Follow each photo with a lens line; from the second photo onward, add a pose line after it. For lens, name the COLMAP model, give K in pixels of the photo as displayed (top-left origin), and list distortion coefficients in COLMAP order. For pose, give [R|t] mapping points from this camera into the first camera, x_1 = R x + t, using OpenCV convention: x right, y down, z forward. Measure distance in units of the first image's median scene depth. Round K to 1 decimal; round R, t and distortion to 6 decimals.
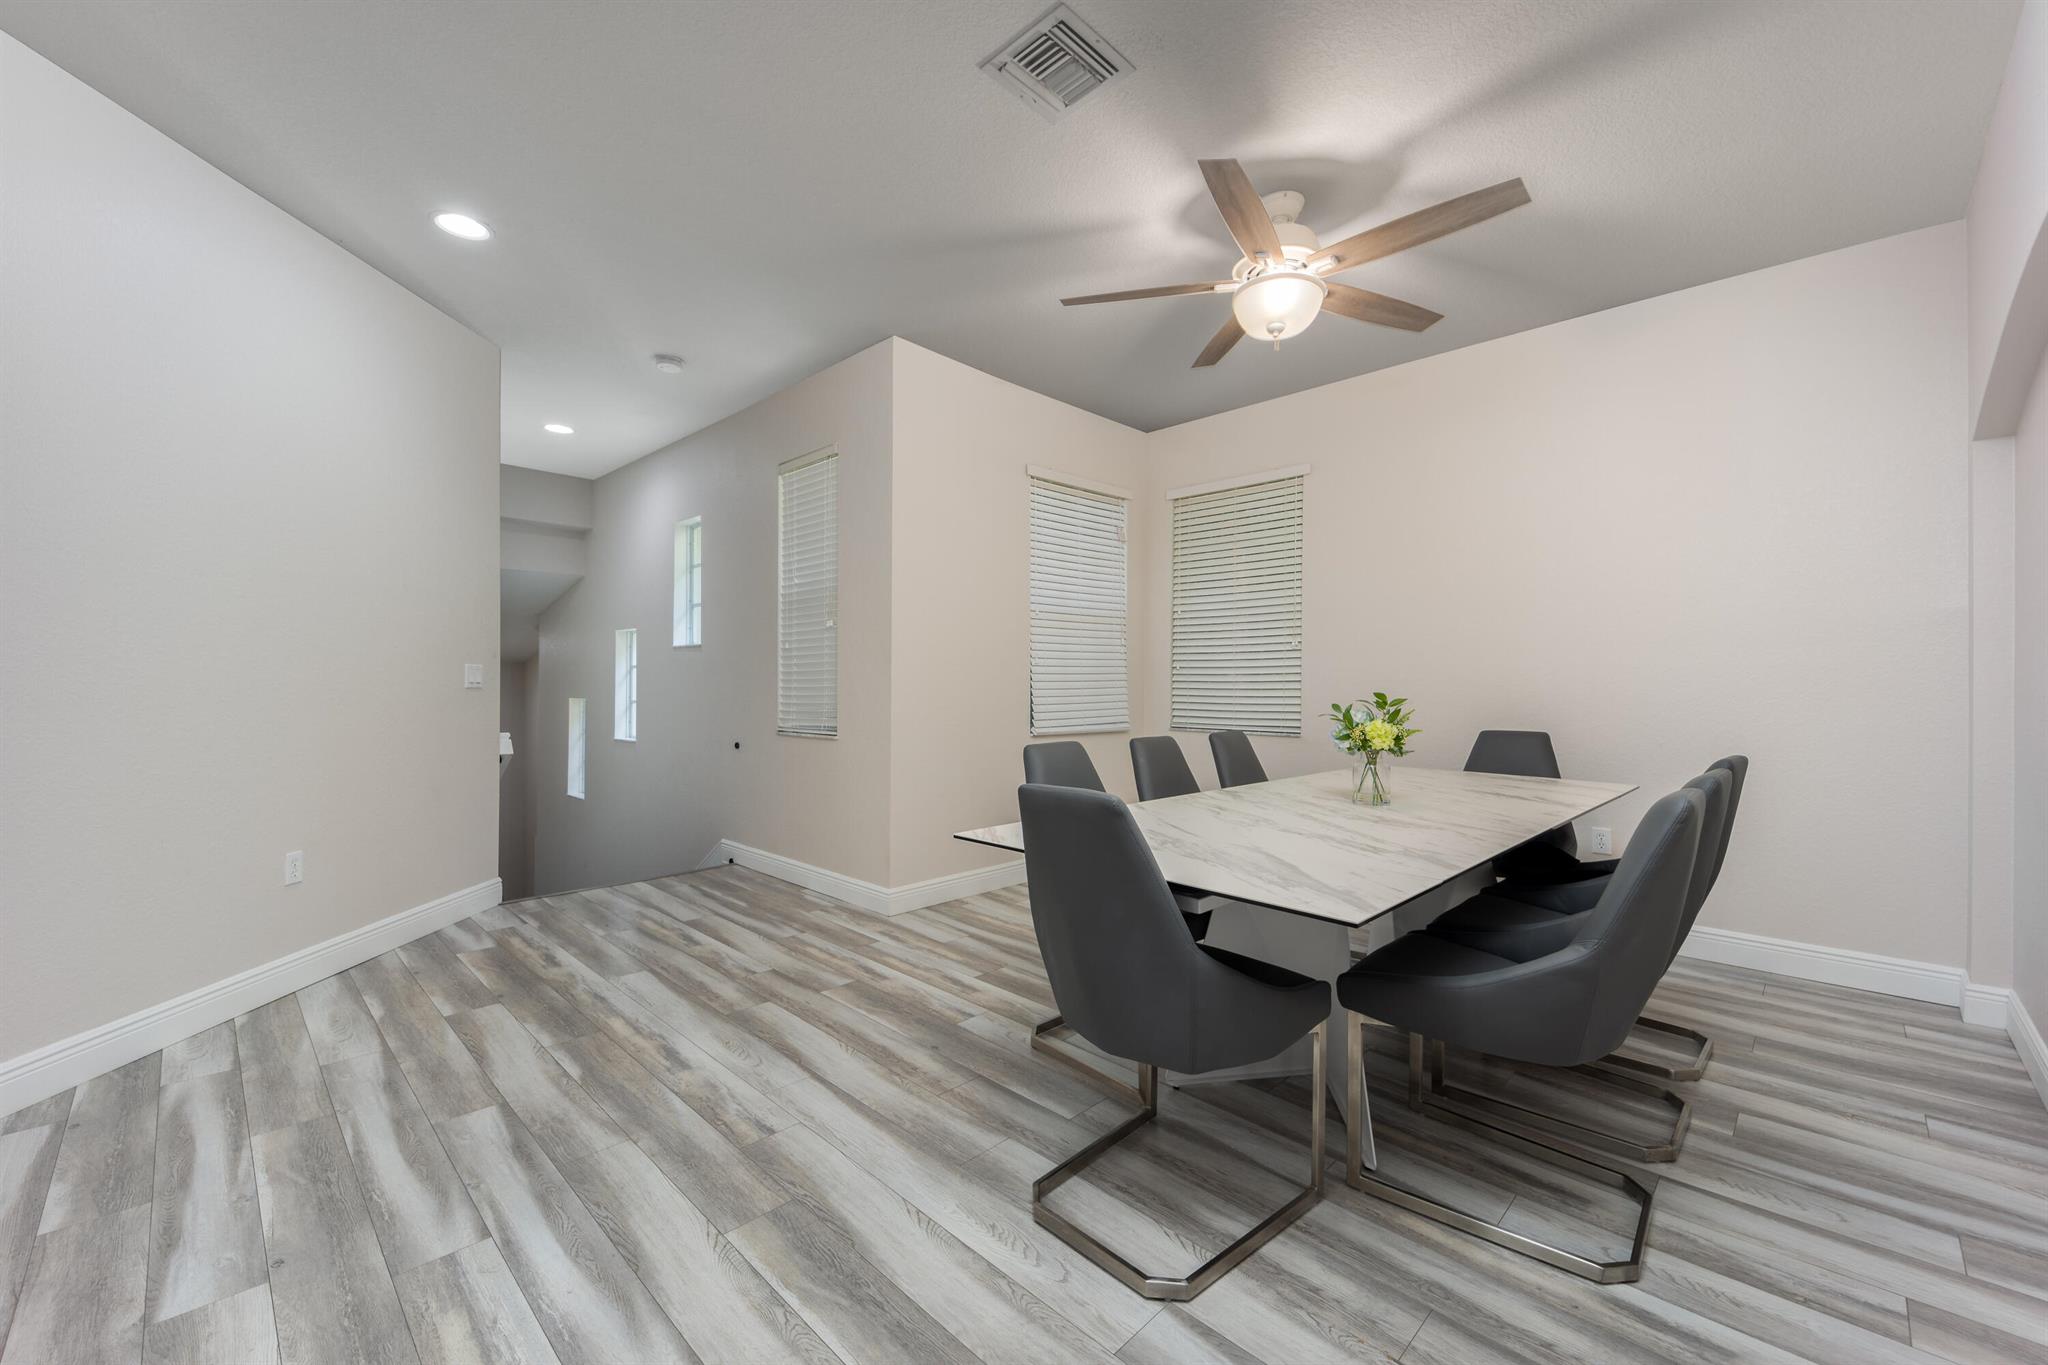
lens RADIAL K [[805.2, 0, 1026.7], [0, 805.2, 679.1], [0, 0, 1]] dist [0.044470, -0.021323]
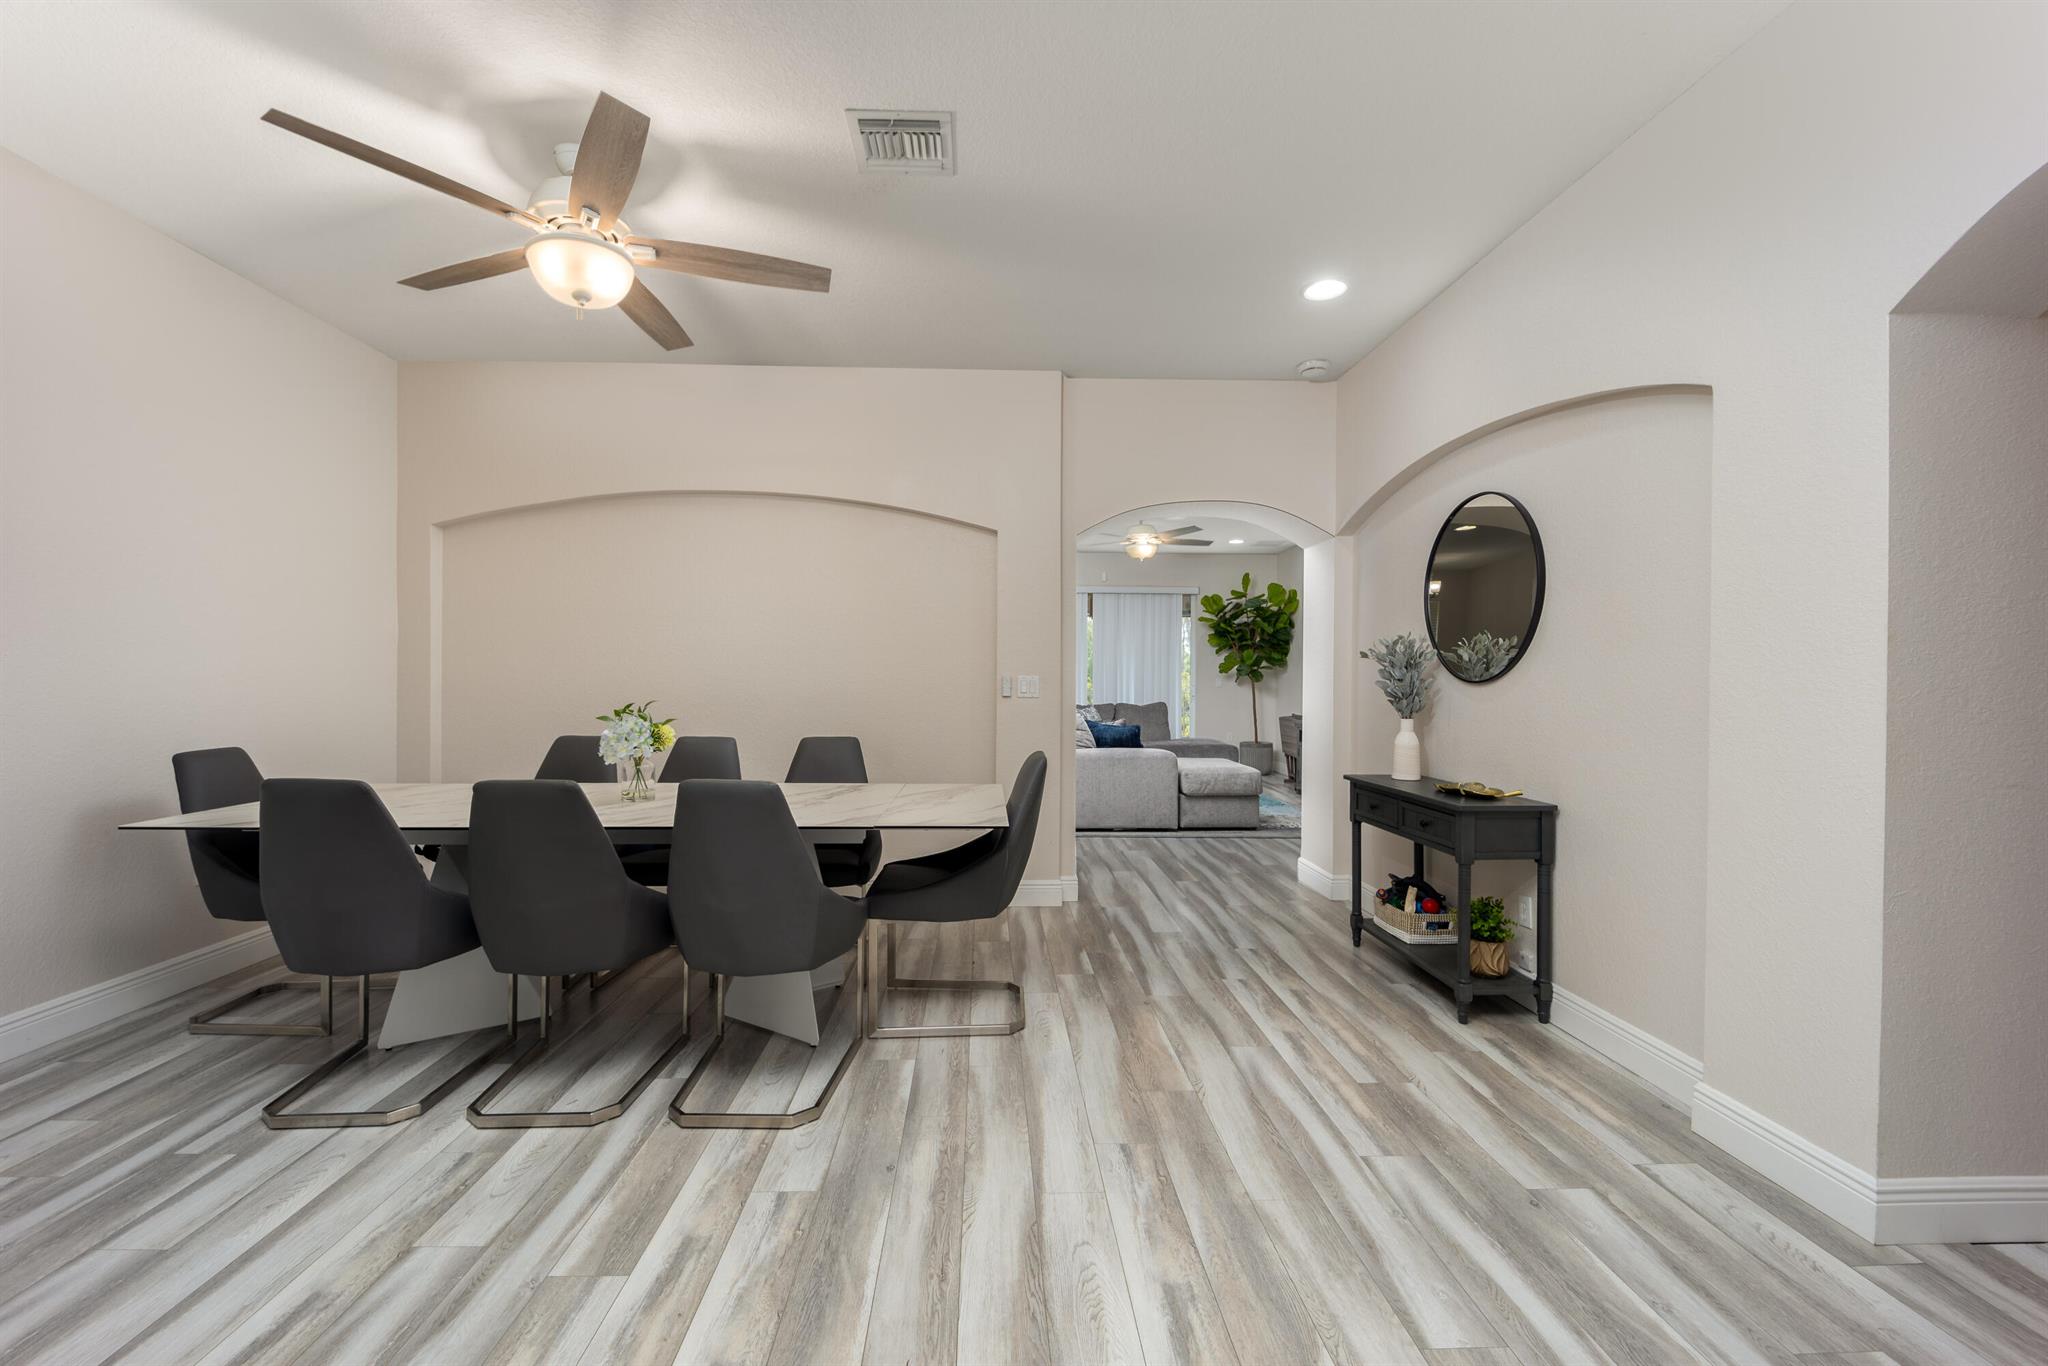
lens RADIAL K [[805.2, 0, 1026.7], [0, 805.2, 679.6], [0, 0, 1]] dist [0.044470, -0.021323]
pose [[-0.728492, -0.010860, 0.684969, -0.900634], [-0.013072, 0.999913, 0.001951, -0.024124], [-0.684930, -0.007533, -0.728570, 1.802598]]
